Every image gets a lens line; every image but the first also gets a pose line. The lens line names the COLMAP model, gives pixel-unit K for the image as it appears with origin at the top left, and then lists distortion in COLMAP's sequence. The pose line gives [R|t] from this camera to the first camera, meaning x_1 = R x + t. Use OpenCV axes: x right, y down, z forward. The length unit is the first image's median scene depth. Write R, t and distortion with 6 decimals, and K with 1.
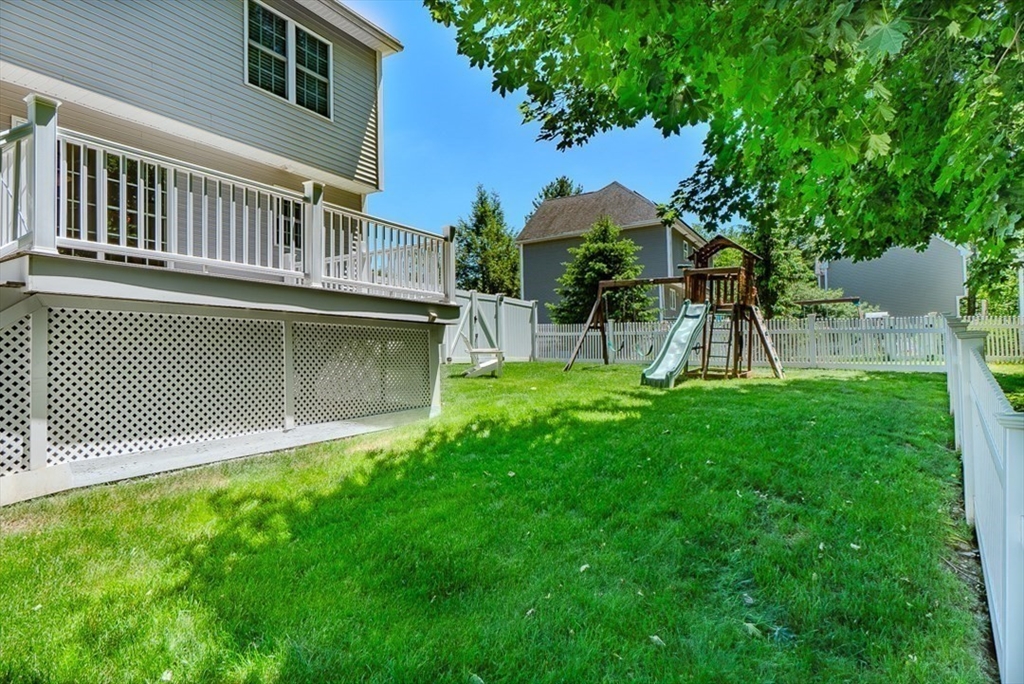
lens RADIAL K [[564.1, 0, 510.4], [0, 564.1, 344.9], [0, 0, 1]] dist [-0.003503, -0.000351]
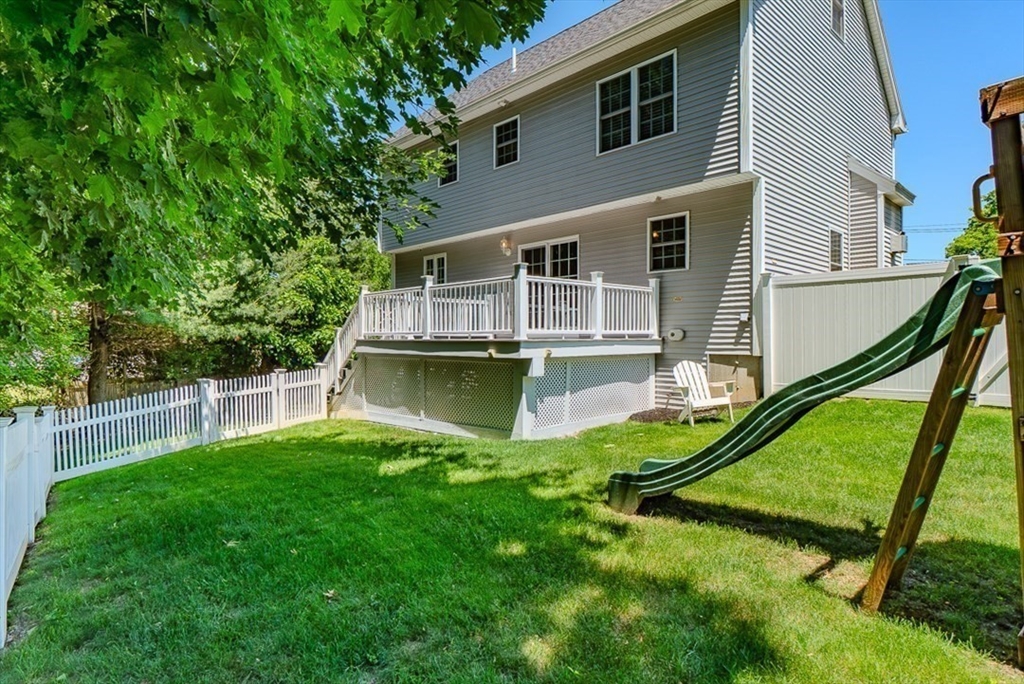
lens RADIAL K [[564.1, 0, 512.0], [0, 564.1, 343.5], [0, 0, 1]] dist [-0.003503, -0.000351]
pose [[-0.260803, 0.030964, -0.964895, 0.756557], [0.032617, 0.999197, 0.023248, -0.073881], [0.964841, -0.025409, -0.261604, 1.058363]]
